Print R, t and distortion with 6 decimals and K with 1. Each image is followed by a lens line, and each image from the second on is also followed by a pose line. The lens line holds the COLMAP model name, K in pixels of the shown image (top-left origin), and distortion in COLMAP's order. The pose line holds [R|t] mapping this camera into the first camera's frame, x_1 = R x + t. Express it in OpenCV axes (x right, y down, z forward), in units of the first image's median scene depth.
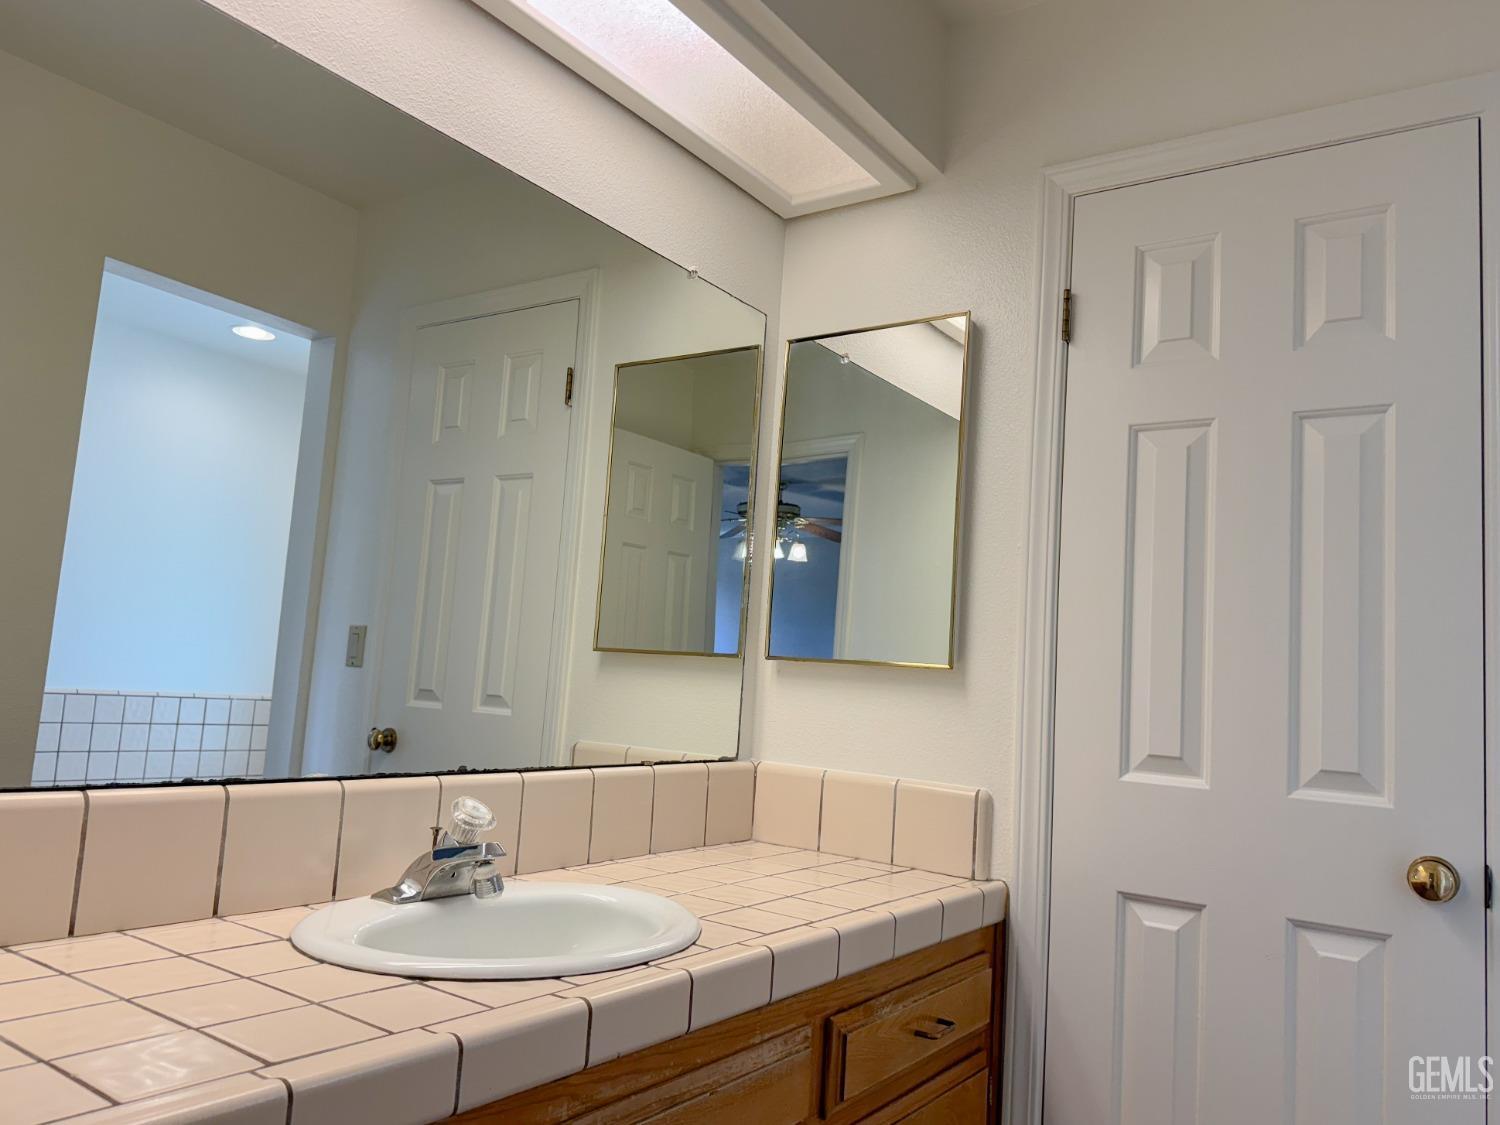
lens RADIAL K [[1100.1, 0, 746.0], [0, 1100.1, 567.7], [0, 0, 1]] dist [0.152910, -0.253980]
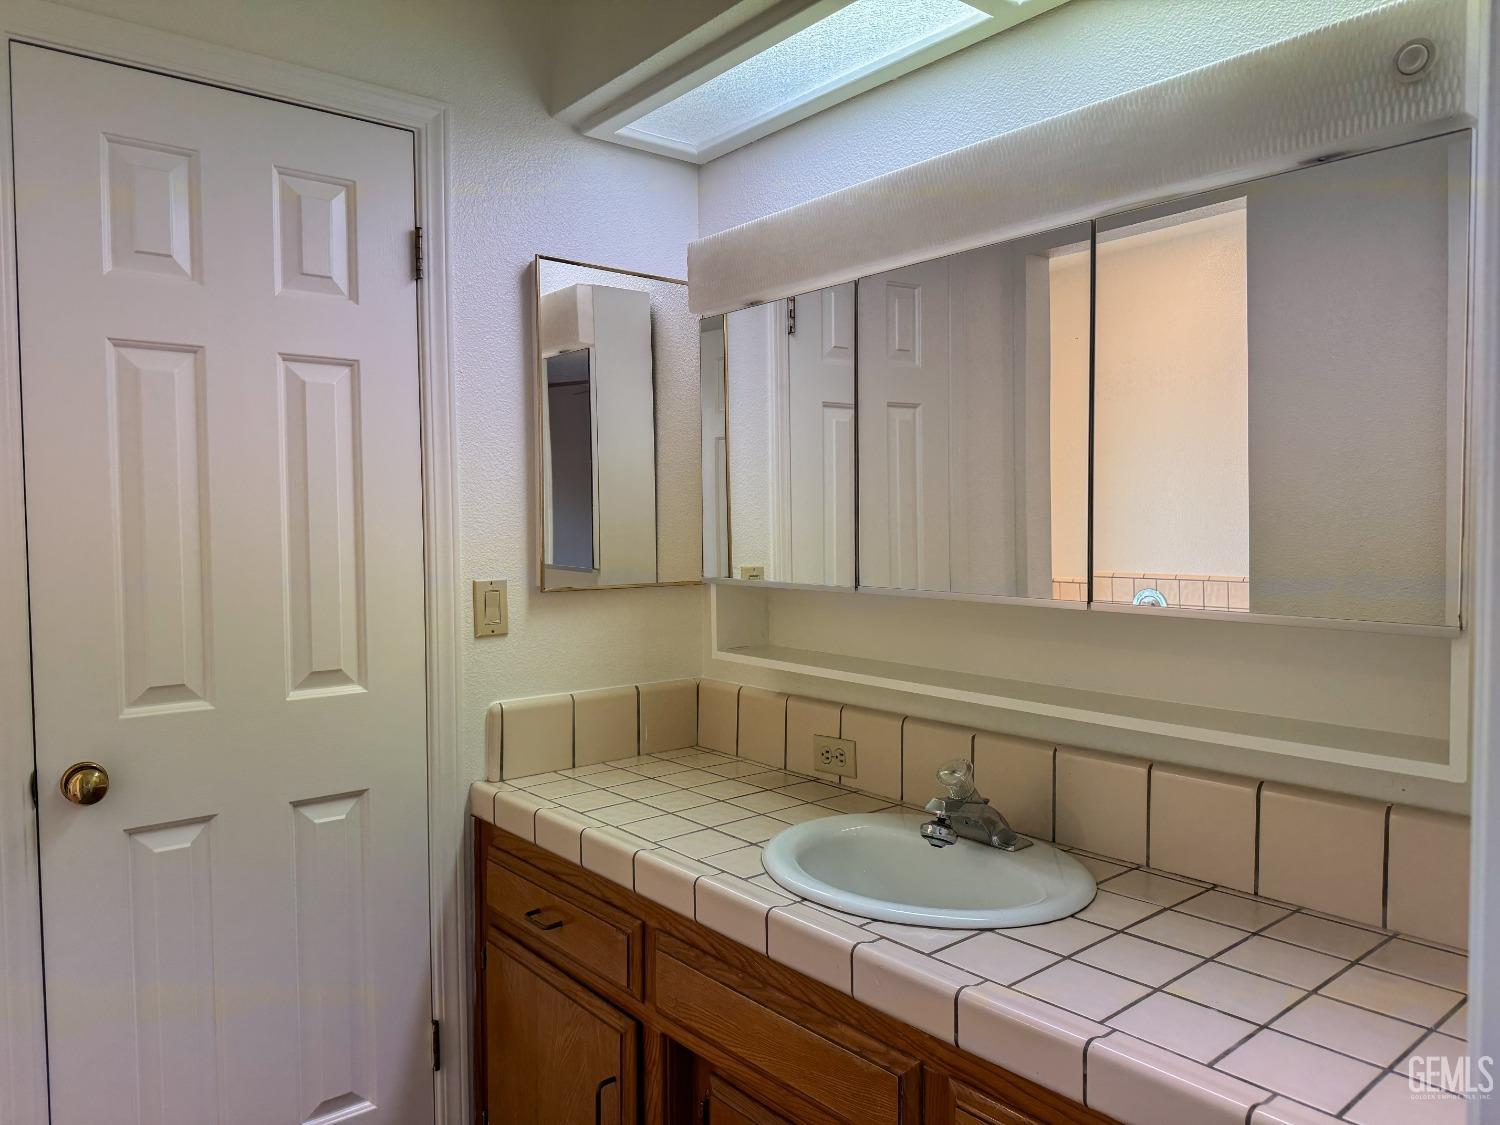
lens RADIAL K [[1100.1, 0, 746.0], [0, 1100.1, 567.7], [0, 0, 1]] dist [0.152910, -0.253980]
pose [[0.238264, -0.068685, 0.968769, -0.802368], [-0.012178, 0.997206, 0.073696, -0.005971], [-0.971124, -0.029357, 0.236762, 0.534810]]
